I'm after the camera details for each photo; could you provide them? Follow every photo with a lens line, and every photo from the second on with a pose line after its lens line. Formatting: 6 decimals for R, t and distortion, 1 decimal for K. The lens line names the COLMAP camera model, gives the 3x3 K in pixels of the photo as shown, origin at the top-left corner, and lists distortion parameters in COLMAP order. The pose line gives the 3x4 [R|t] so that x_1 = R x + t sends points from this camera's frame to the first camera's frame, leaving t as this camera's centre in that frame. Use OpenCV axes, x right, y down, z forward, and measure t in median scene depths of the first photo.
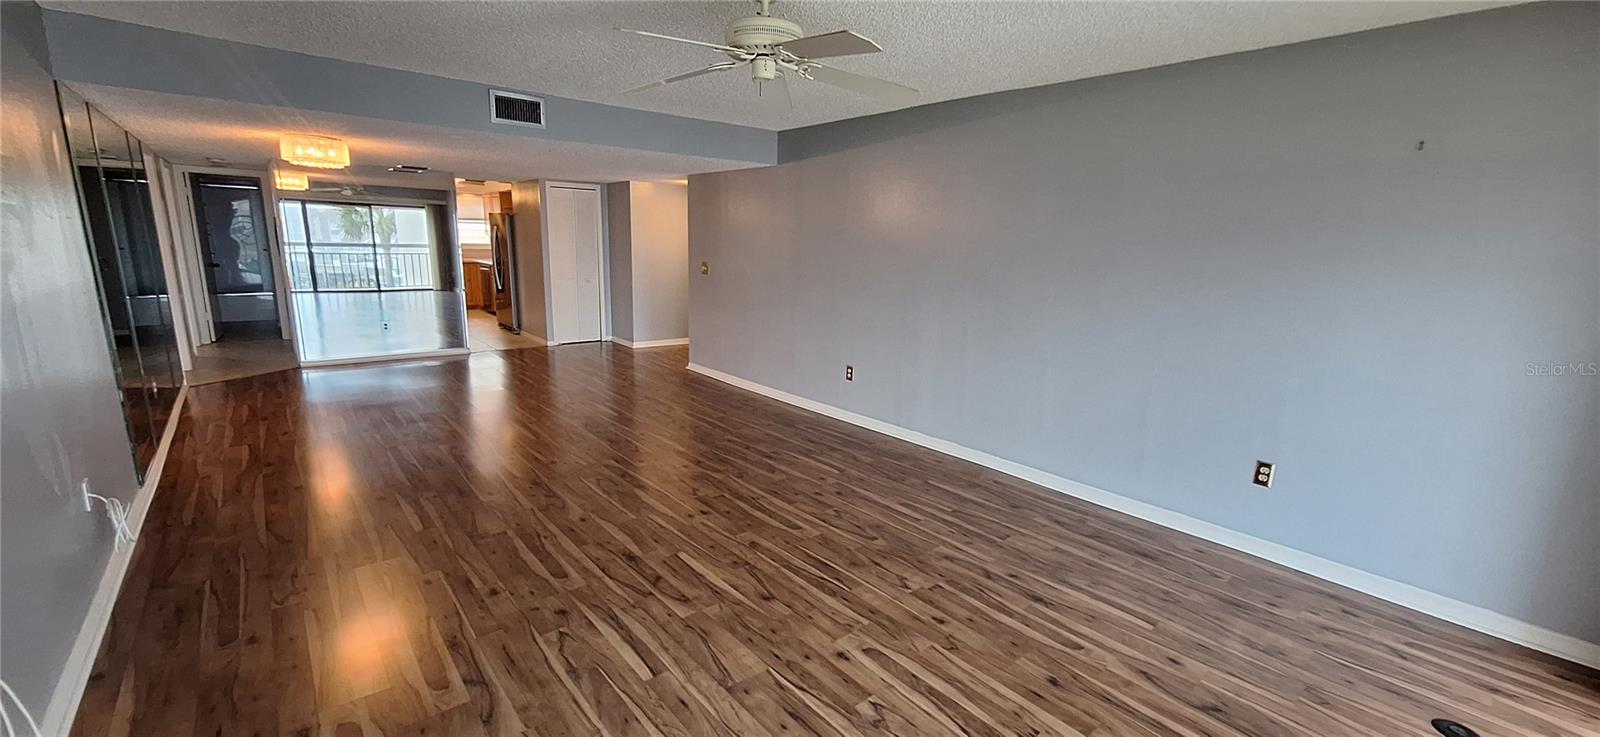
lens RADIAL K [[638.8, 0, 804.3], [0, 638.8, 373.6], [0, 0, 1]] dist [-0.010334, 0.005597]
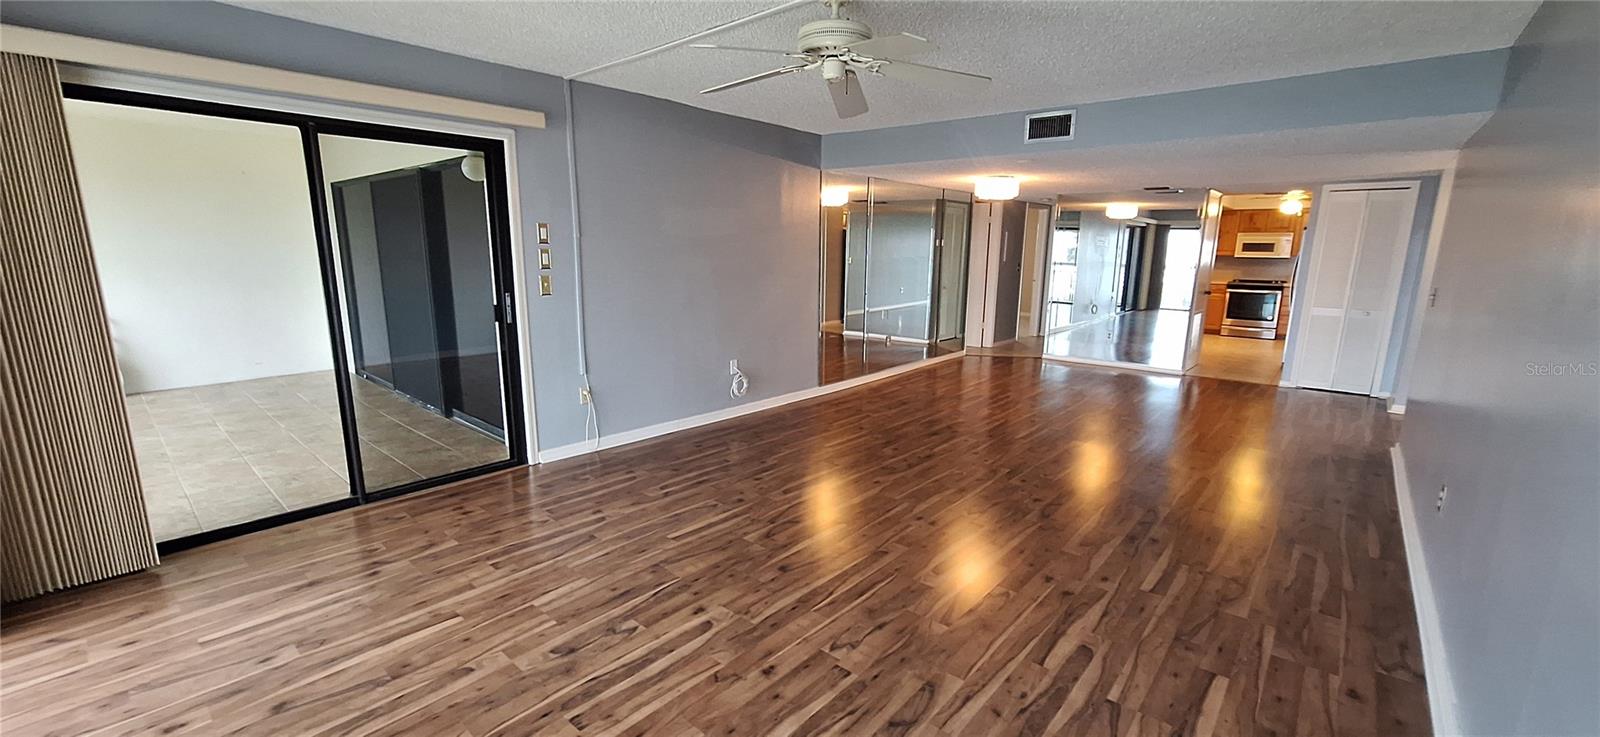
lens RADIAL K [[638.8, 0, 798.7], [0, 638.8, 375.4], [0, 0, 1]] dist [-0.010334, 0.005597]
pose [[0.136493, 0.161920, -0.977319, 0.924120], [-0.208028, 0.969239, 0.131528, -0.105860], [0.968552, 0.185357, 0.165979, 0.778558]]
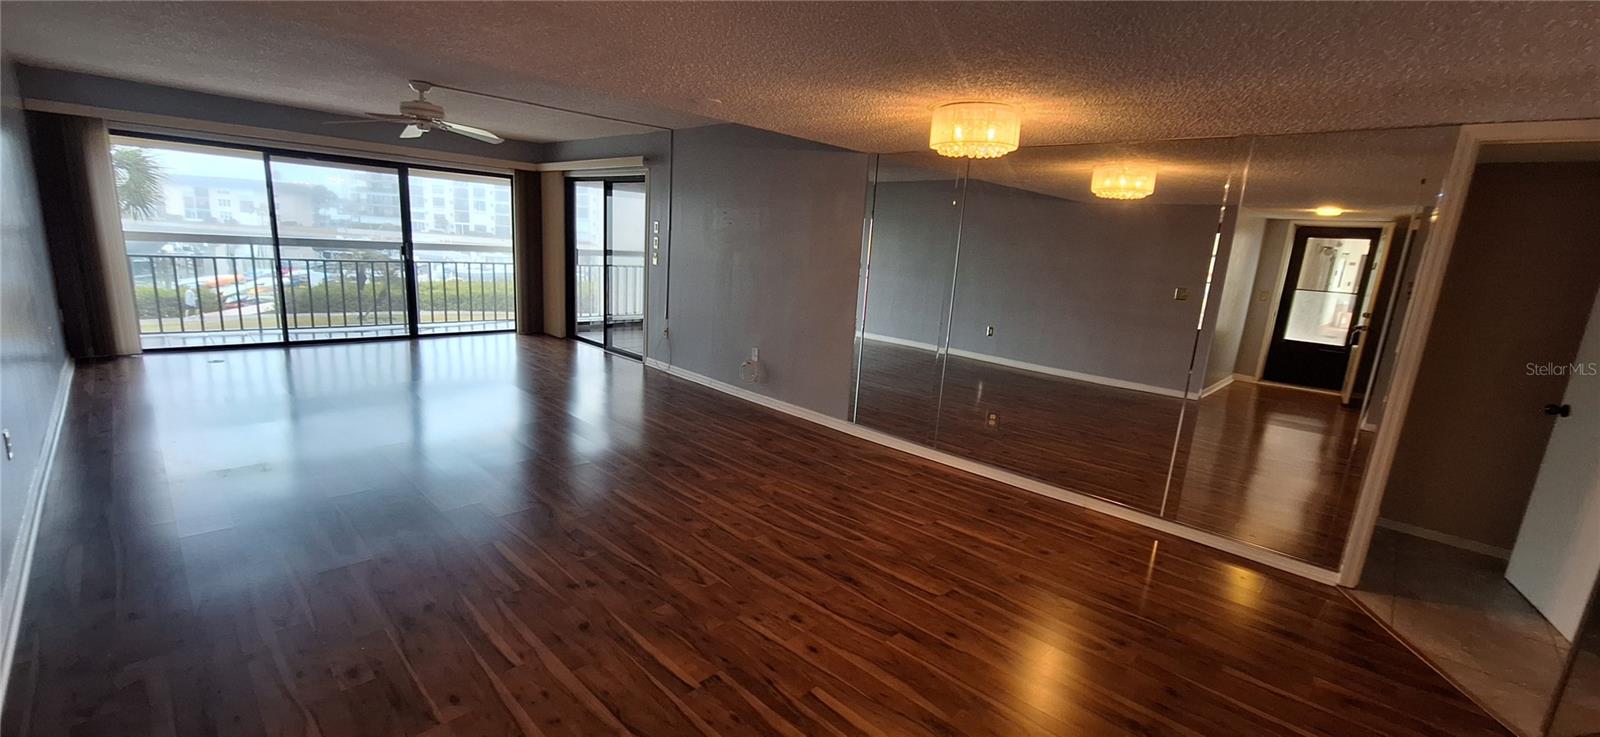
lens RADIAL K [[638.8, 0, 798.0], [0, 638.8, 376.6], [0, 0, 1]] dist [-0.010334, 0.005597]
pose [[-0.991494, -0.078696, -0.103666, -0.955094], [-0.114226, 0.907929, 0.403257, -0.636559], [0.062386, 0.411669, -0.909196, 2.870651]]
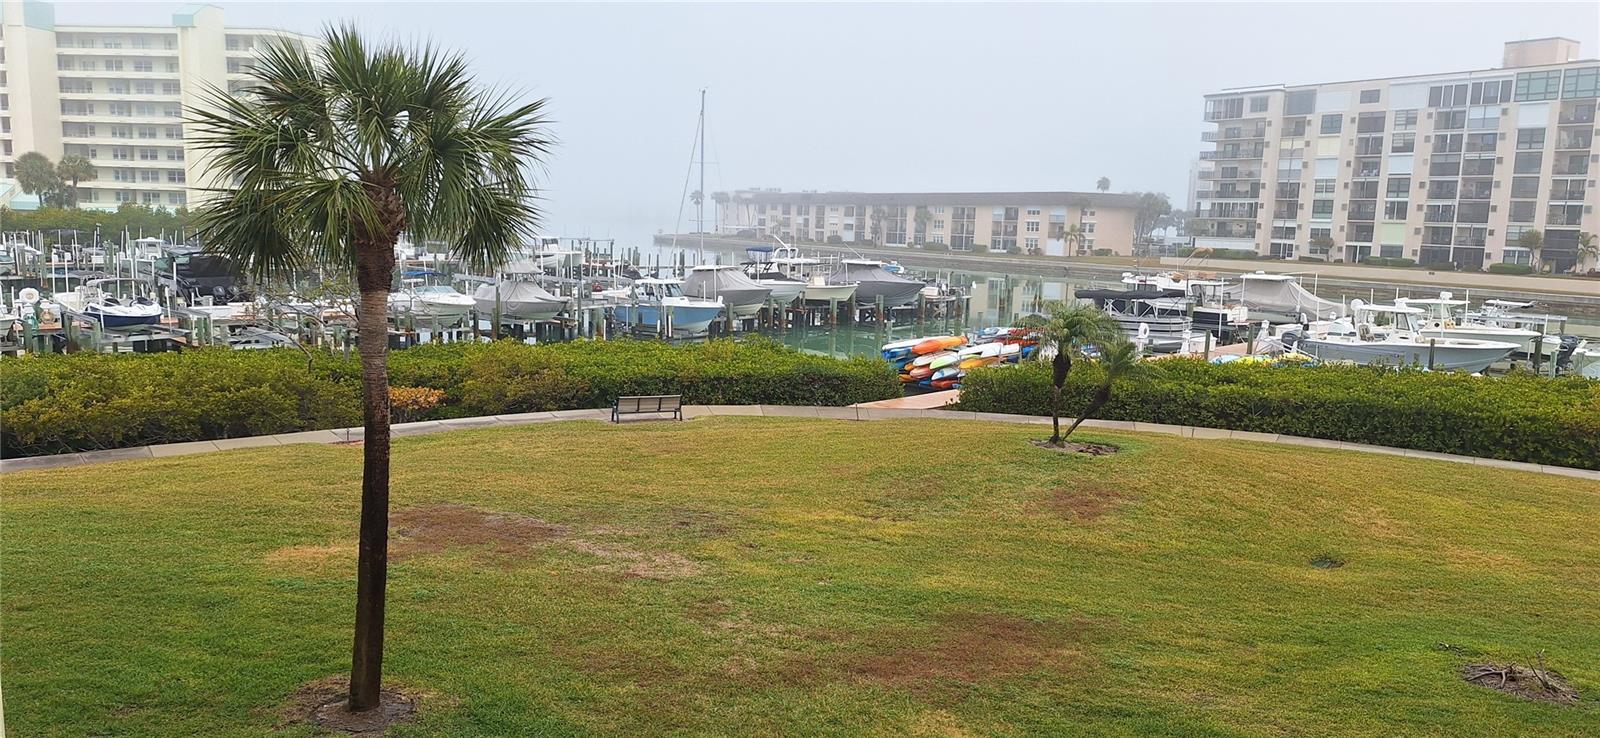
lens RADIAL K [[1108.4, 0, 800.8], [0, 1108.4, 374.2], [0, 0, 1]] dist [0.089541, -0.101367]
pose [[-0.653357, -0.156808, 0.740632, -0.924968], [0.106879, 0.949409, 0.295295, -0.609707], [-0.749468, 0.272091, -0.603543, 2.746484]]
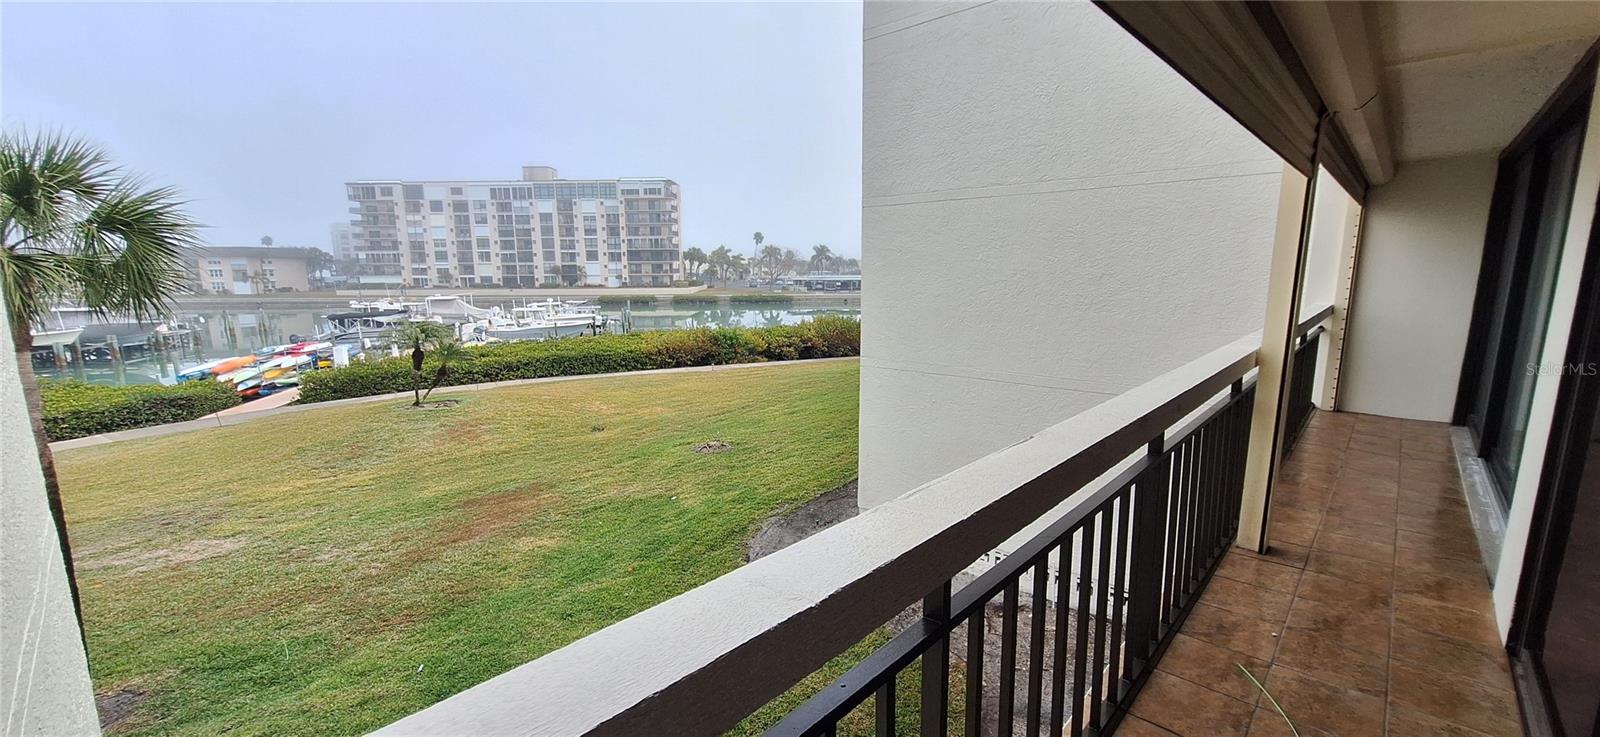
lens RADIAL K [[638.8, 0, 809.2], [0, 638.8, 381.3], [0, 0, 1]] dist [-0.010334, 0.005597]
pose [[-0.993113, -0.004999, -0.117052, -0.884257], [-0.048540, 0.926865, 0.372245, -0.618306], [0.106631, 0.375363, -0.920724, 2.792177]]
